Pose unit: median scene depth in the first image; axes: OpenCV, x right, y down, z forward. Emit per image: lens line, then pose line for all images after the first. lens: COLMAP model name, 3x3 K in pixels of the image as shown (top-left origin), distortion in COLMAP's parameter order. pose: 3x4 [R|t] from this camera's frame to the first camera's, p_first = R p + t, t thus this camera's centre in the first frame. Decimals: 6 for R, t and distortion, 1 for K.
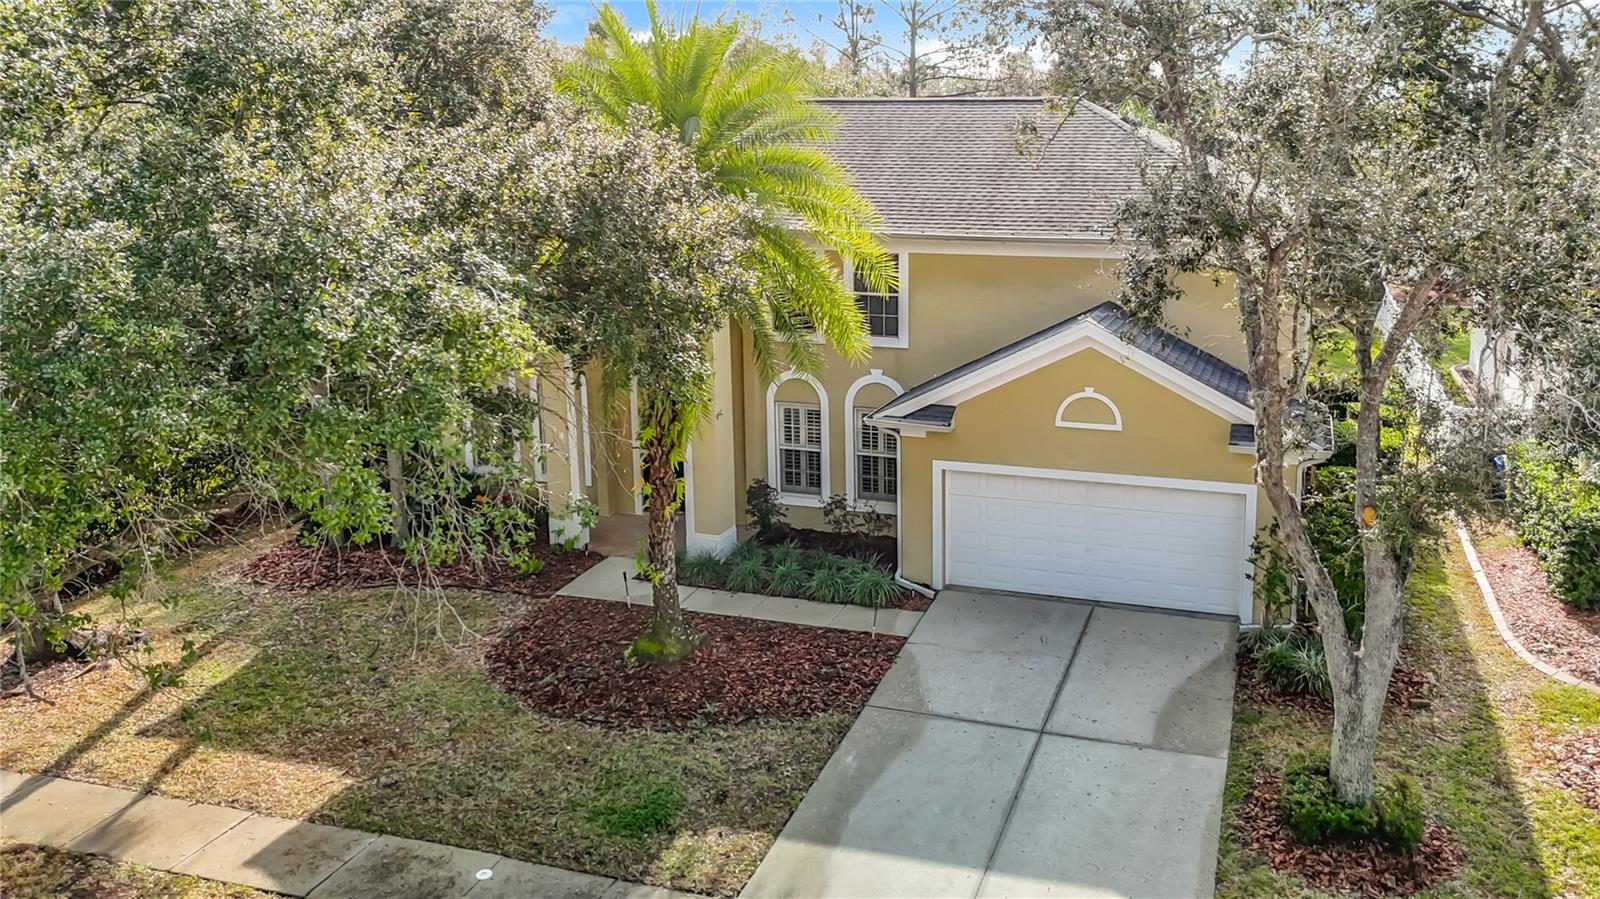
lens RADIAL K [[1256.8, 0, 901.1], [0, 1256.8, 380.4], [0, 0, 1]] dist [0.054251, -0.003130]
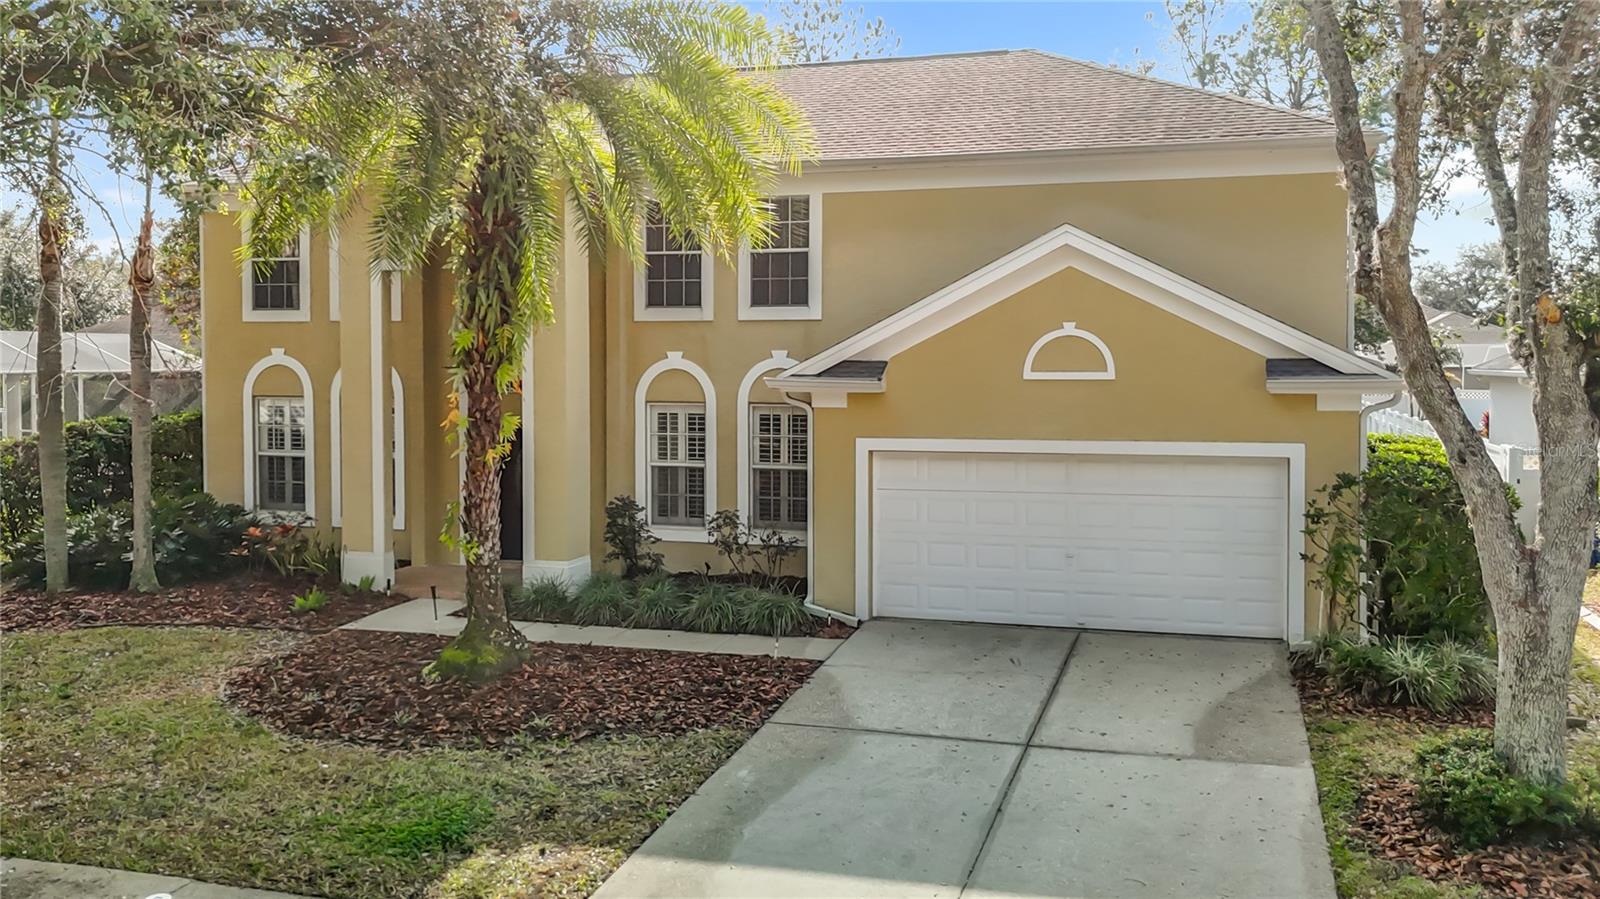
lens RADIAL K [[1343.9, 0, 800.0], [0, 1343.9, 449.5], [0, 0, 1]] dist [0.042554, -0.002556]
pose [[0.999959, 0.005523, 0.007170, -0.015996], [-0.004331, 0.987622, -0.156793, 0.228598], [-0.007948, 0.156756, 0.987605, 0.254556]]
